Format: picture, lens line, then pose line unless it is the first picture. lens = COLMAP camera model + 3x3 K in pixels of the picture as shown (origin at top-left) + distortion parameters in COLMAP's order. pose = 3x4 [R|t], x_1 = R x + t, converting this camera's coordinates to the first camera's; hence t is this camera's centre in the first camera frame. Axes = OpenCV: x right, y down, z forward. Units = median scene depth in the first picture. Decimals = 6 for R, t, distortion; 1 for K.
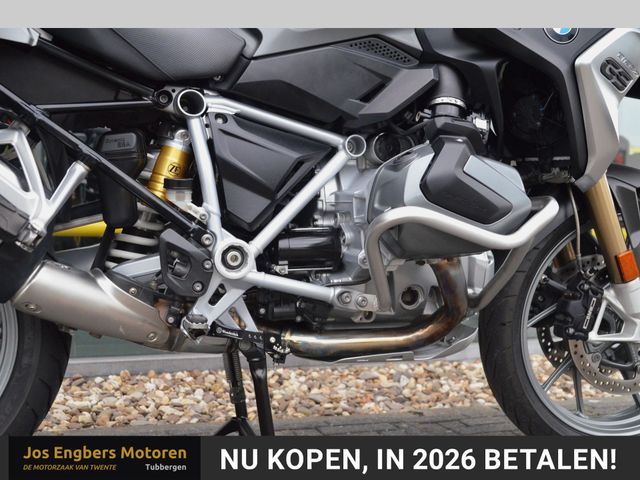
lens RADIAL K [[730.3, 0, 323.5], [0, 730.3, 238.0], [0, 0, 1]] dist [0.028776, 0.000000]
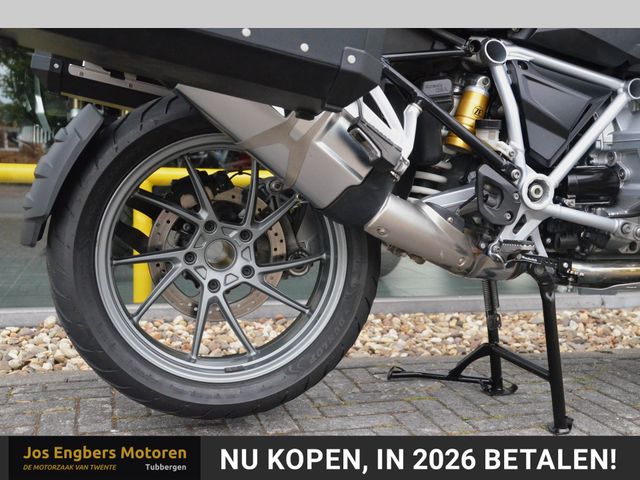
lens RADIAL K [[730.3, 0, 340.1], [0, 730.3, 233.7], [0, 0, 1]] dist [0.028776, 0.000000]
pose [[0.998611, -0.001526, -0.052670, -0.349119], [0.003507, 0.999289, 0.037529, 0.047804], [0.052575, -0.037662, 0.997907, -0.127282]]
